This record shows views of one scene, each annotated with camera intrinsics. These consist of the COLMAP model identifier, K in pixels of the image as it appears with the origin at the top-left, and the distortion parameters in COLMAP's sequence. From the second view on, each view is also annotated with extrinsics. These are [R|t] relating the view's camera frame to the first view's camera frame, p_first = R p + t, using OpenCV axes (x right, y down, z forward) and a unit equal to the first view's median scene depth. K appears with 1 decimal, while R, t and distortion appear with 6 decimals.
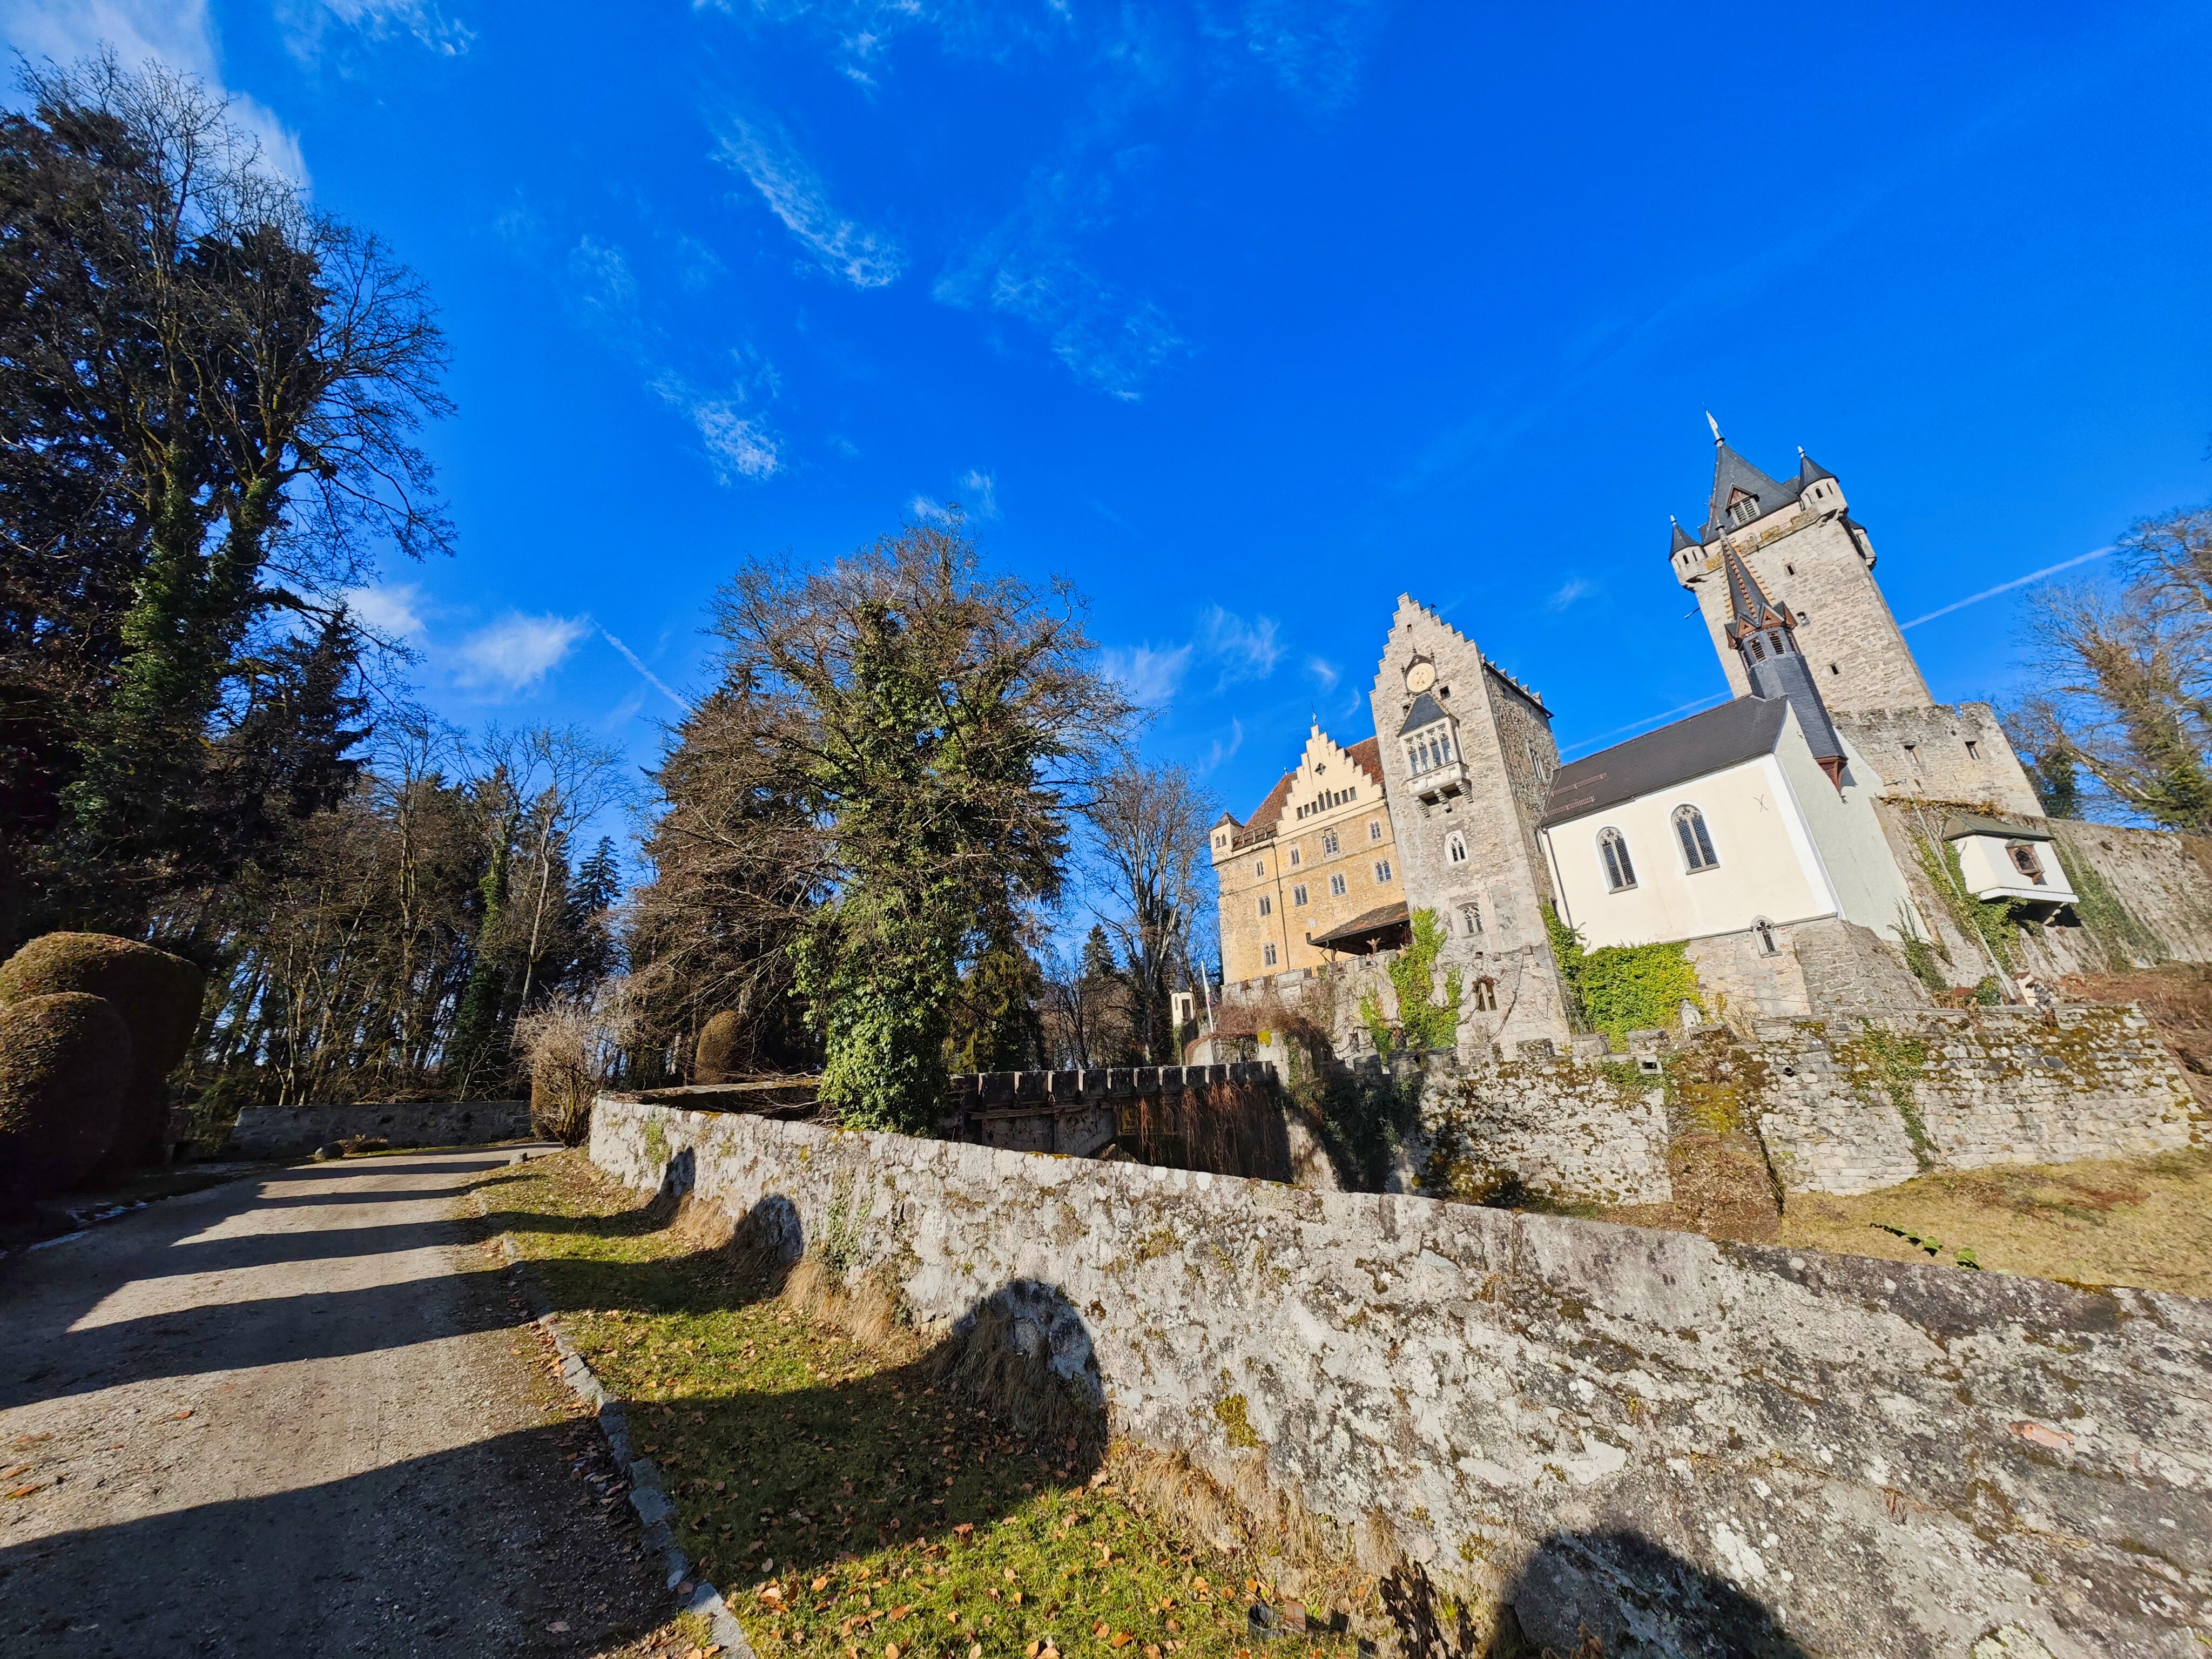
lens RADIAL K [[771.6, 0, 1103.8], [0, 771.6, 823.5], [0, 0, 1]] dist [-0.002295, -0.000008]
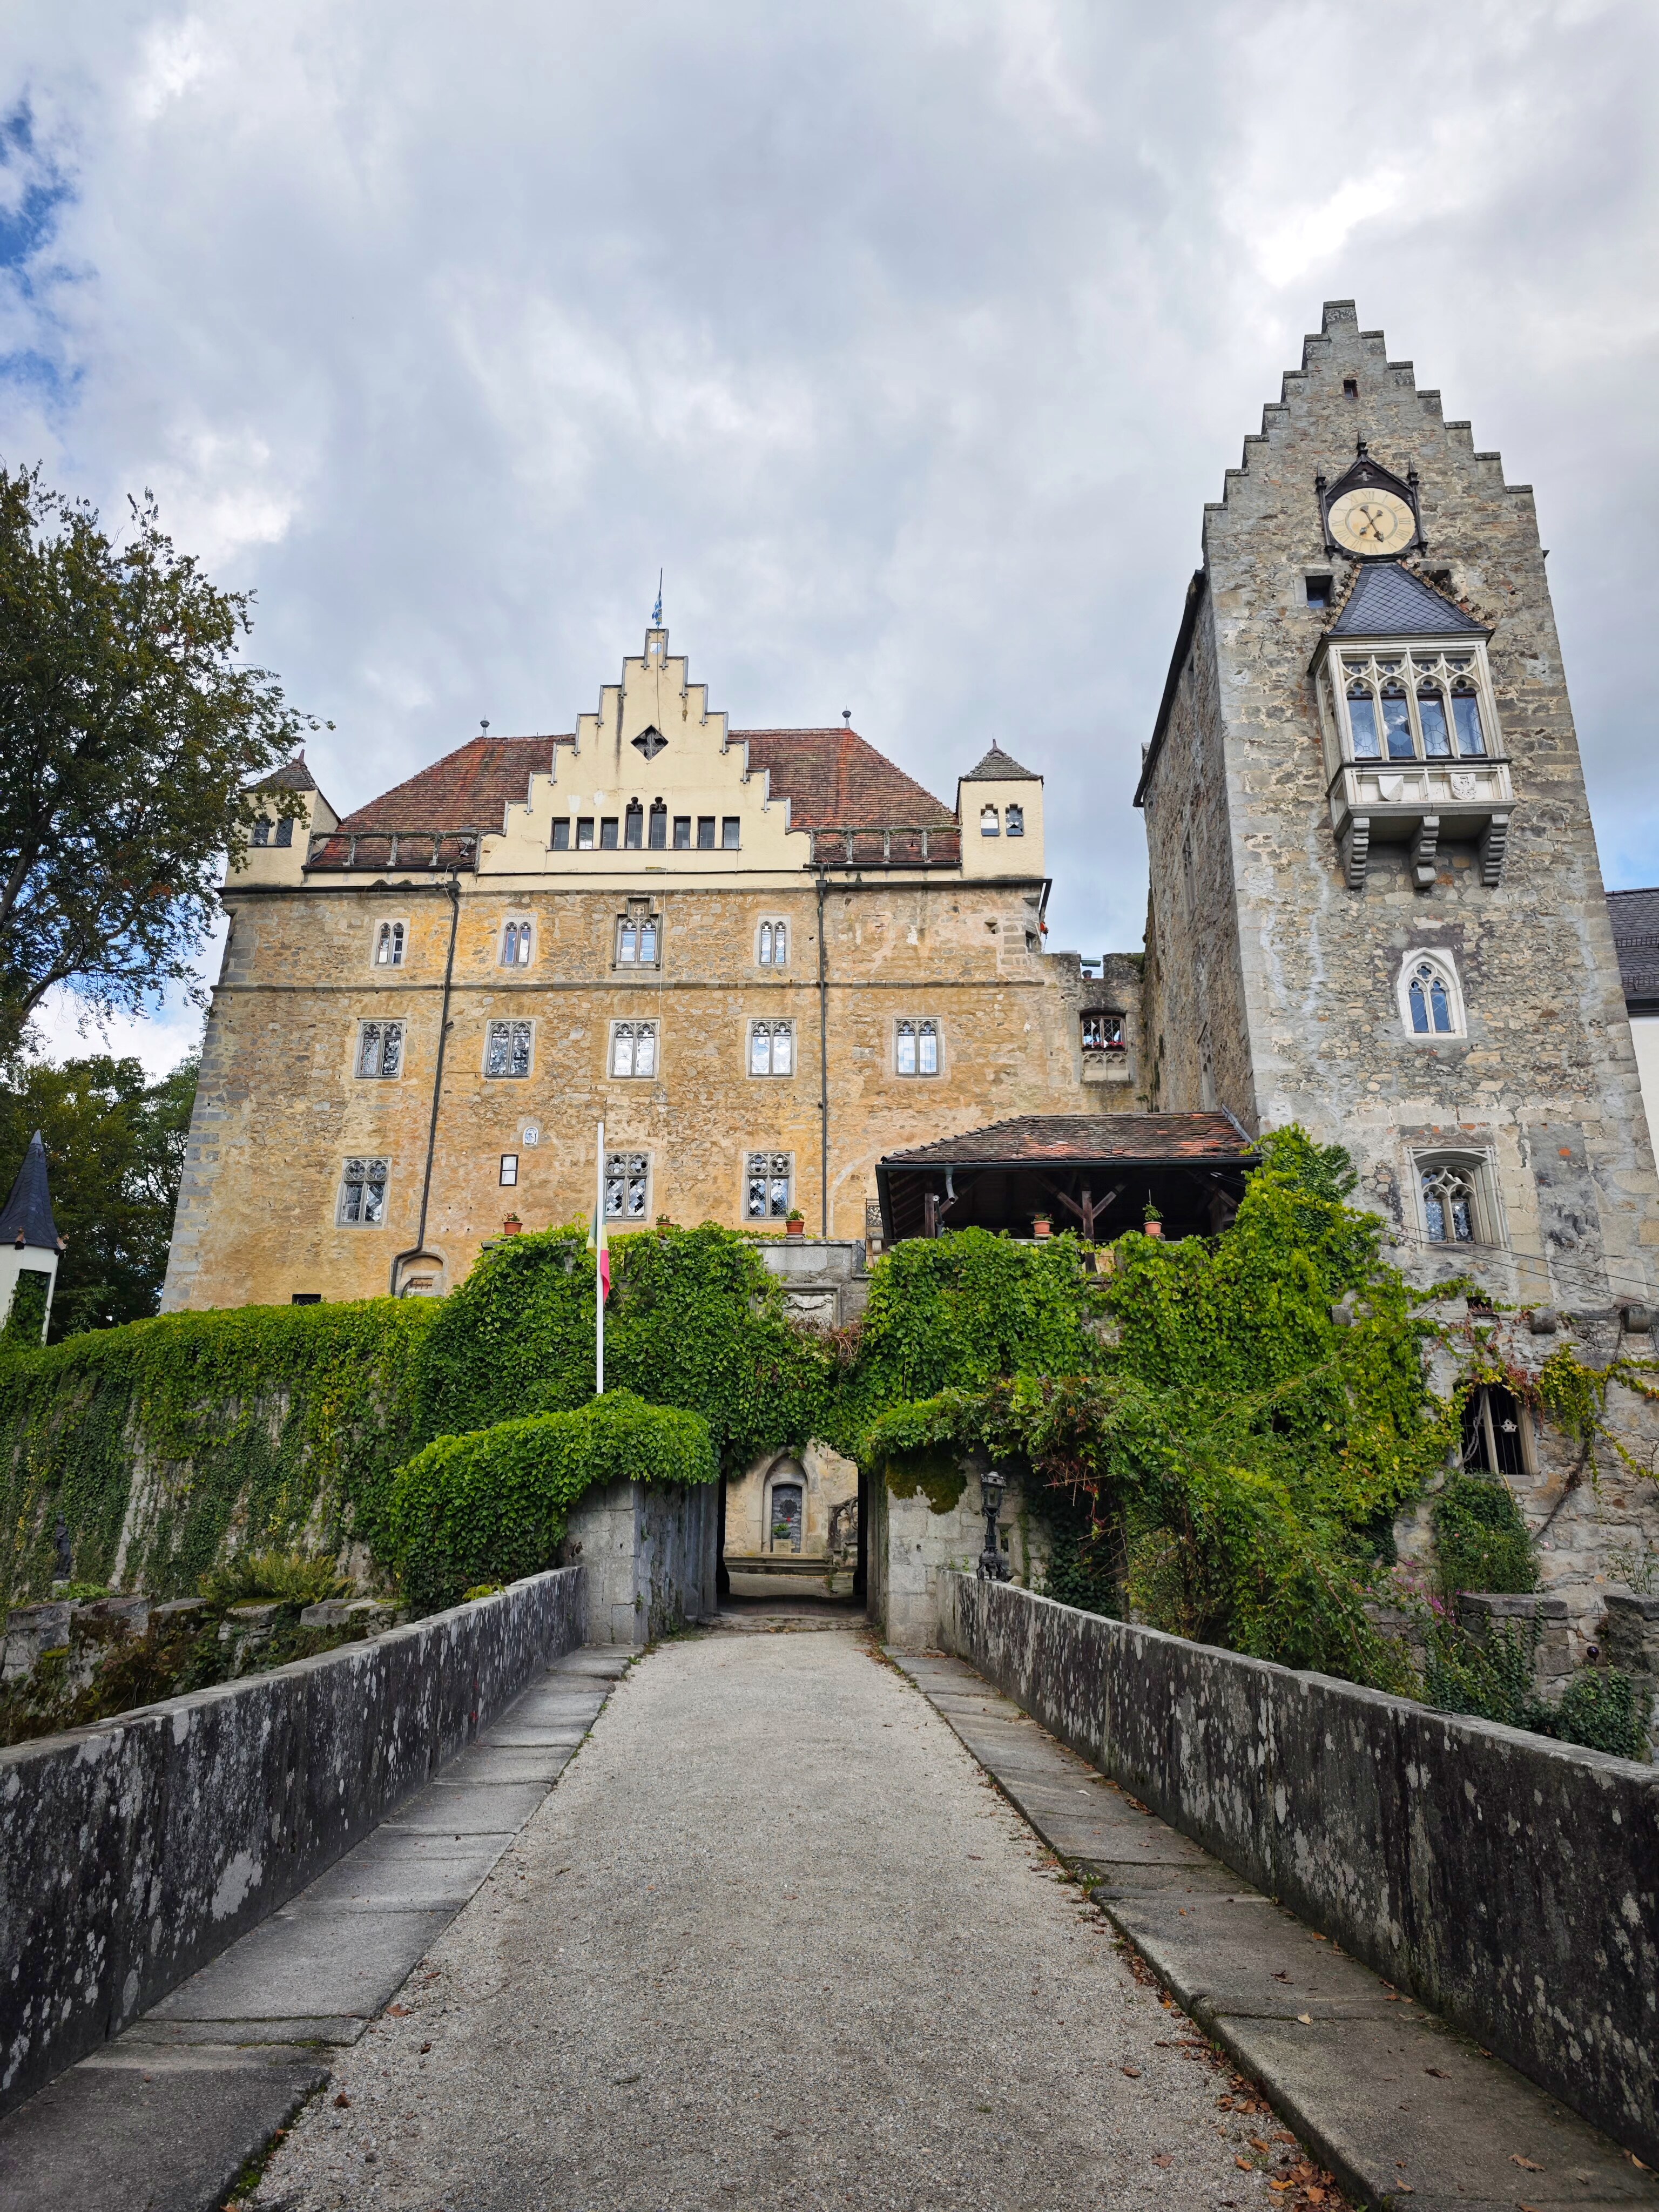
lens RADIAL K [[1483.8, 0, 822.2], [0, 1483.8, 1090.6], [0, 0, 1]] dist [0.034109, -0.036130]
pose [[0.680951, 0.276542, 0.678108, -0.199491], [-0.300590, 0.949910, -0.085536, 0.251057], [-0.667796, -0.145586, 0.729968, 0.820409]]
